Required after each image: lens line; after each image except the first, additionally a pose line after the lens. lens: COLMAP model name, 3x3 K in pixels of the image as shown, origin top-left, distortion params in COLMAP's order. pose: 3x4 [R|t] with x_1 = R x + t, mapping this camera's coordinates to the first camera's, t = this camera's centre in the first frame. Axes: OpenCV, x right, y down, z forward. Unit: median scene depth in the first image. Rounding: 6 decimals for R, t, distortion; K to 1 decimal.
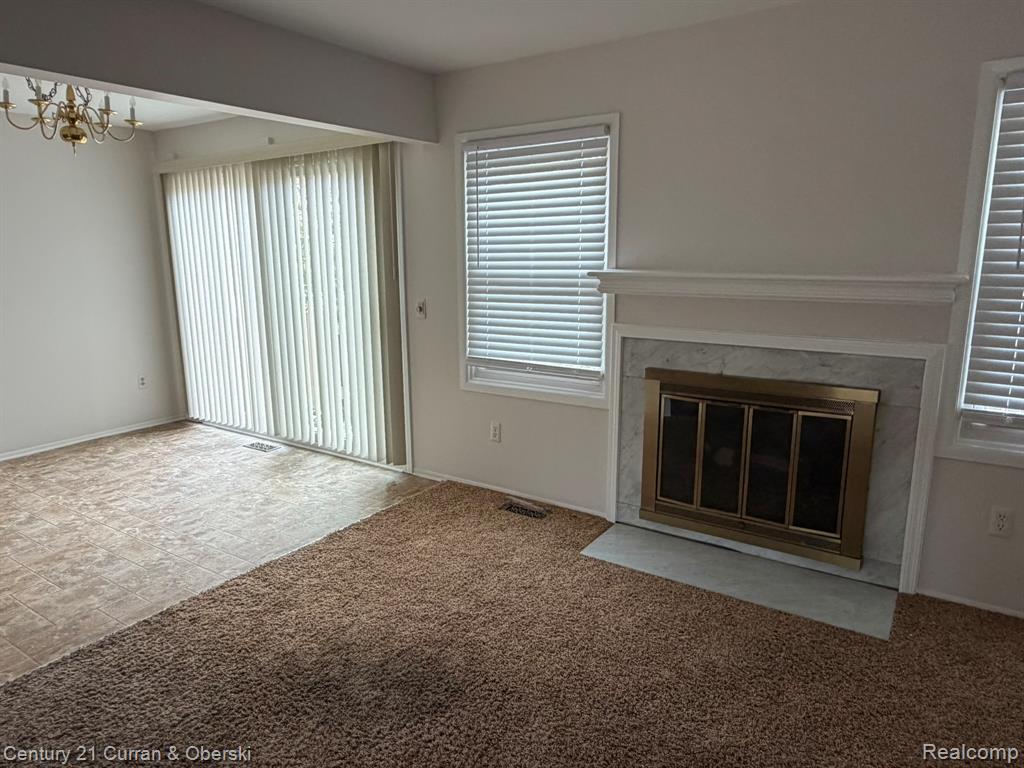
lens RADIAL K [[654.4, 0, 512.0], [0, 654.4, 384.0], [0, 0, 1]] dist [0.008873, 0.001787]
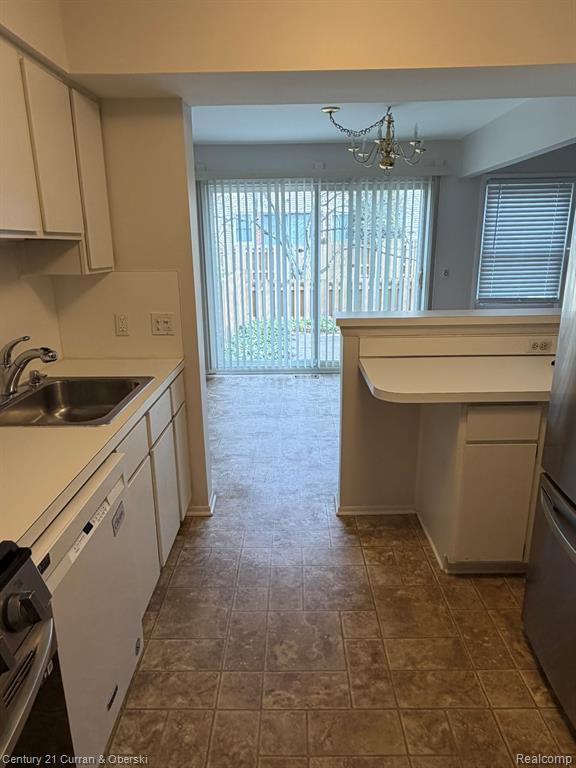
lens RADIAL K [[490.8, 0, 288.0], [0, 490.8, 384.0], [0, 0, 1]] dist [0.008873, 0.001787]
pose [[0.828453, -0.154297, 0.538384, -1.479188], [0.117672, 0.987798, 0.102025, -0.007784], [-0.547557, -0.021170, 0.836501, 0.148710]]
